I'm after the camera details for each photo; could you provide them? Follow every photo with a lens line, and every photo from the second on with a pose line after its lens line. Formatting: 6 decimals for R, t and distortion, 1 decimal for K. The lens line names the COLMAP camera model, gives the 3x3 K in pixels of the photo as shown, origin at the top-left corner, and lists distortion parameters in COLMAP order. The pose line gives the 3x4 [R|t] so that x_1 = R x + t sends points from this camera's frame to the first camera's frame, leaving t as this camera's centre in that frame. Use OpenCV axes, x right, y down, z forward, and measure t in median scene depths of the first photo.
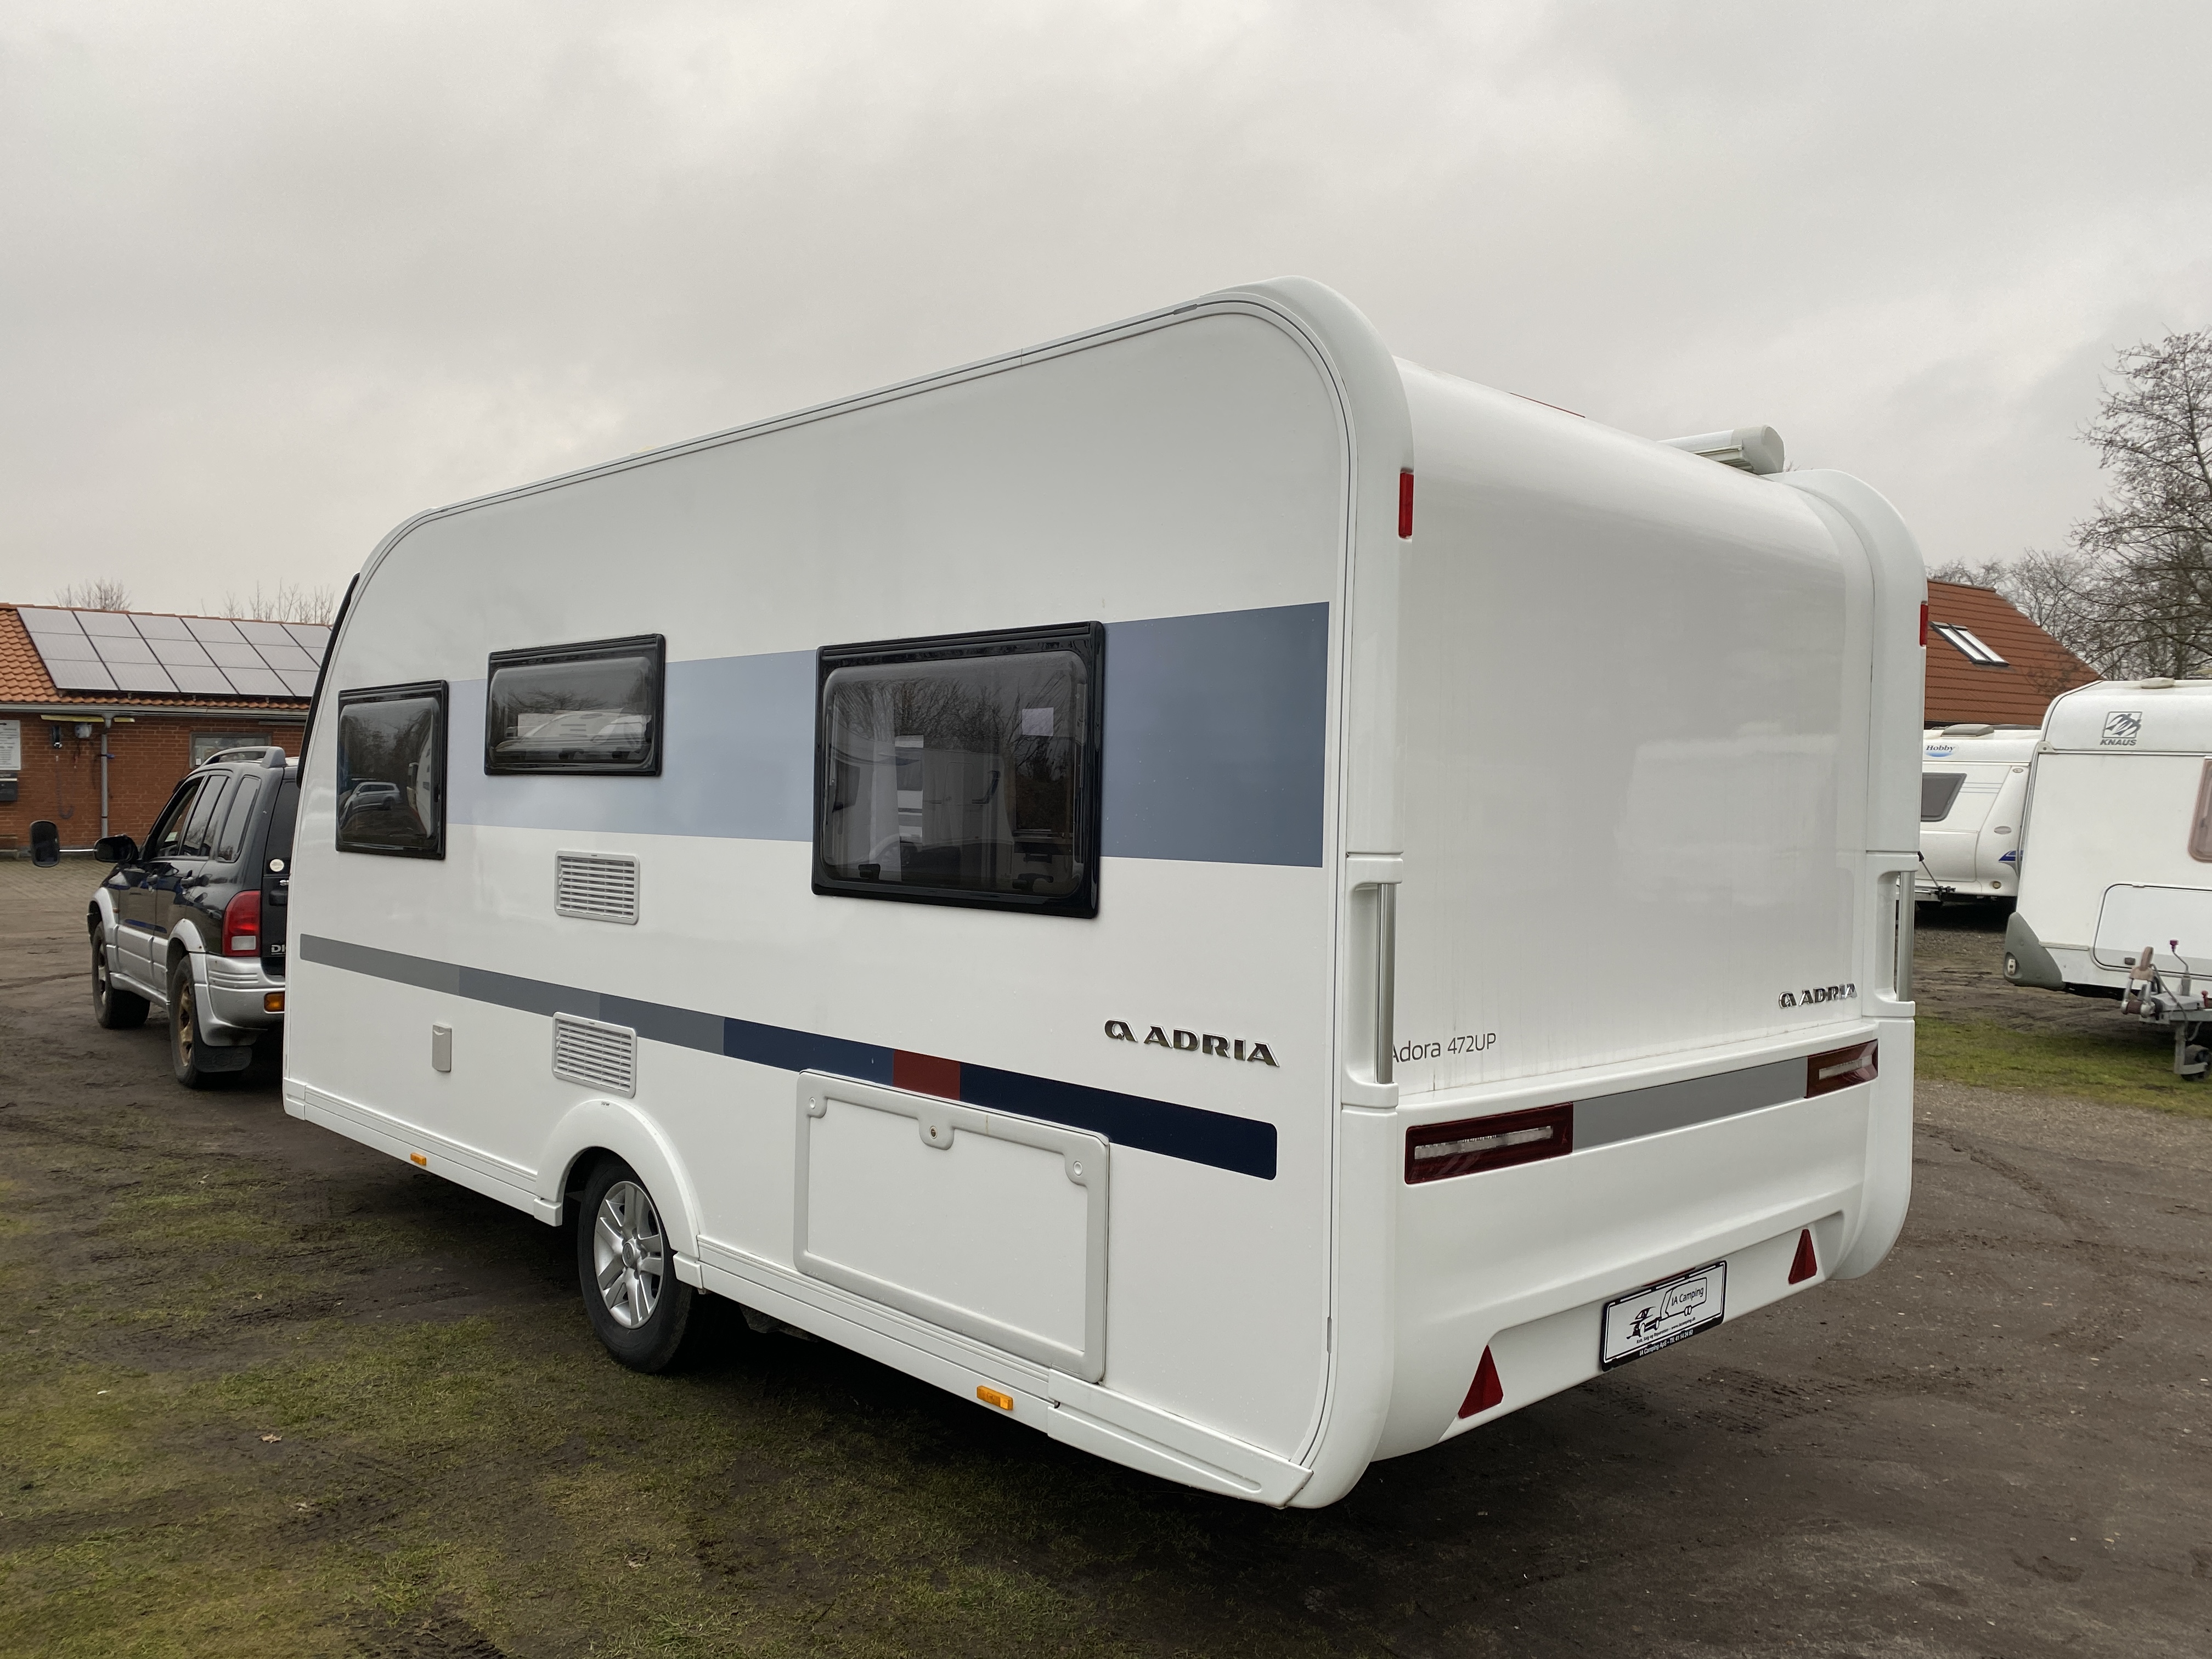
lens RADIAL K [[1673.1, 0, 1100.5], [0, 1673.1, 821.1], [0, 0, 1]] dist [0.034873, -0.036304]
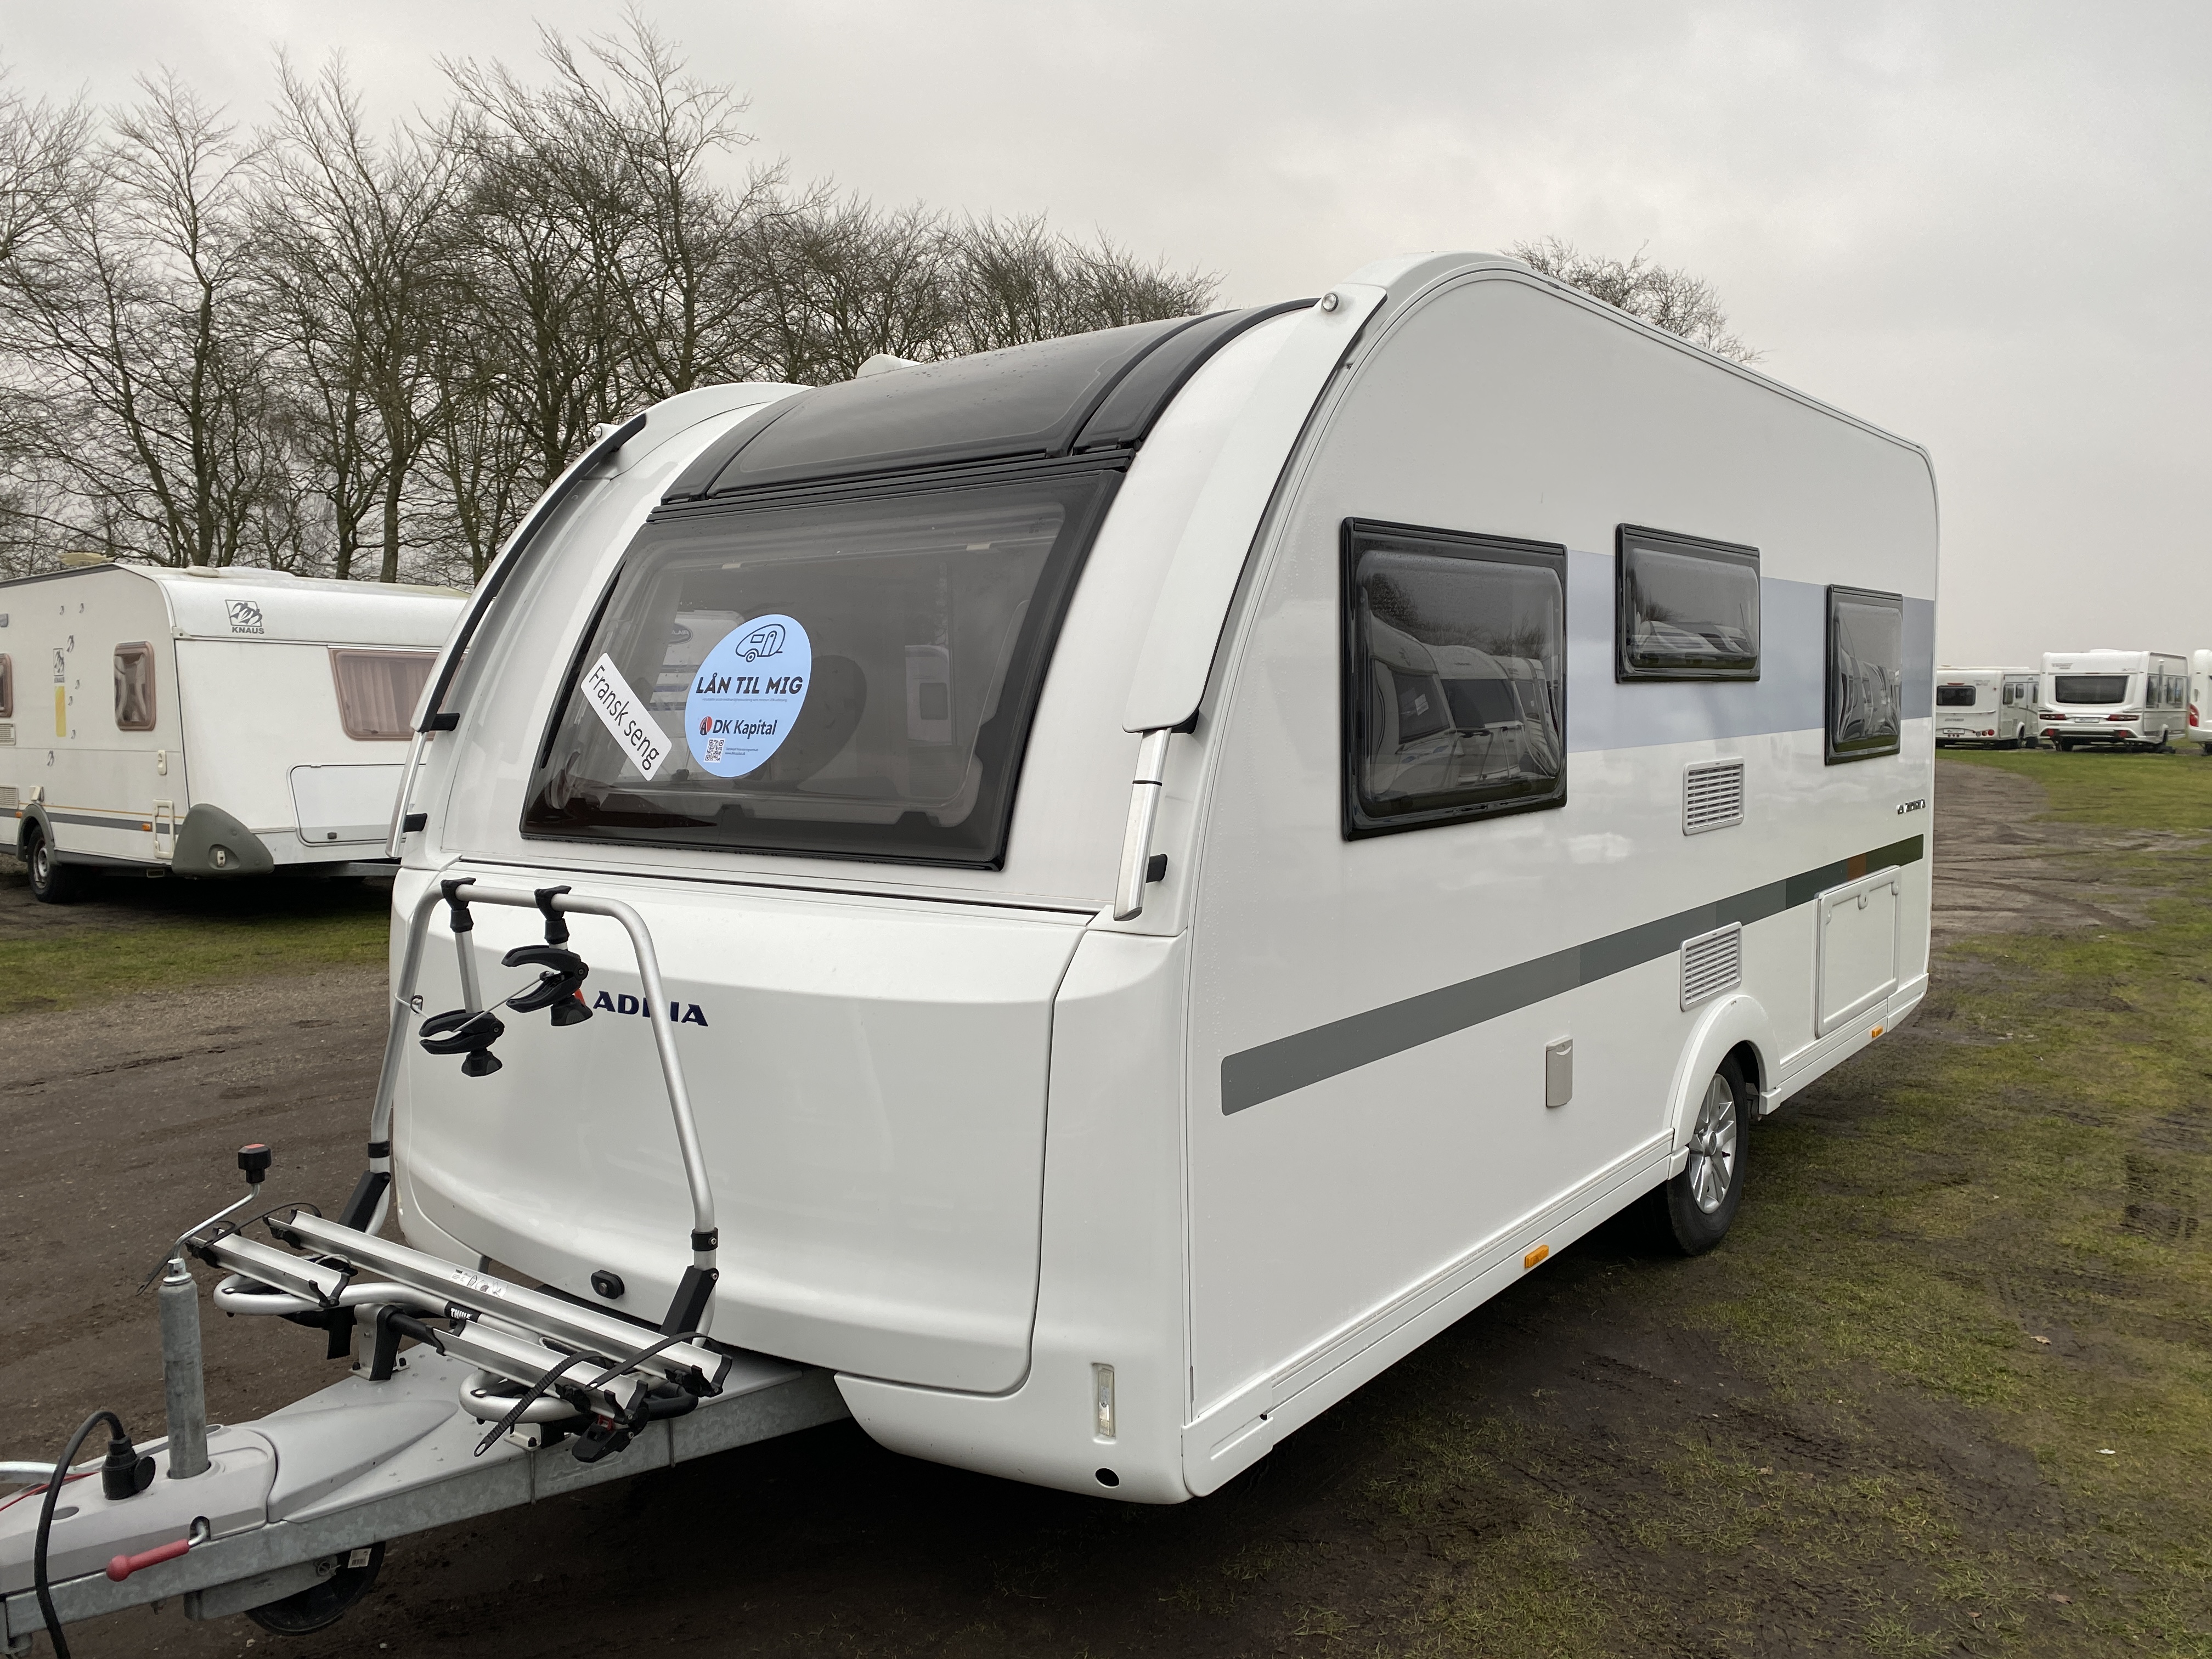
lens RADIAL K [[1634.4, 0, 1170.7], [0, 1634.4, 834.2], [0, 0, 1]] dist [0.026330, -0.002866]
pose [[-0.155758, -0.101998, 0.982515, -1.024433], [0.019728, 0.994135, 0.106332, -0.039344], [-0.987598, 0.035945, -0.152832, 1.258846]]
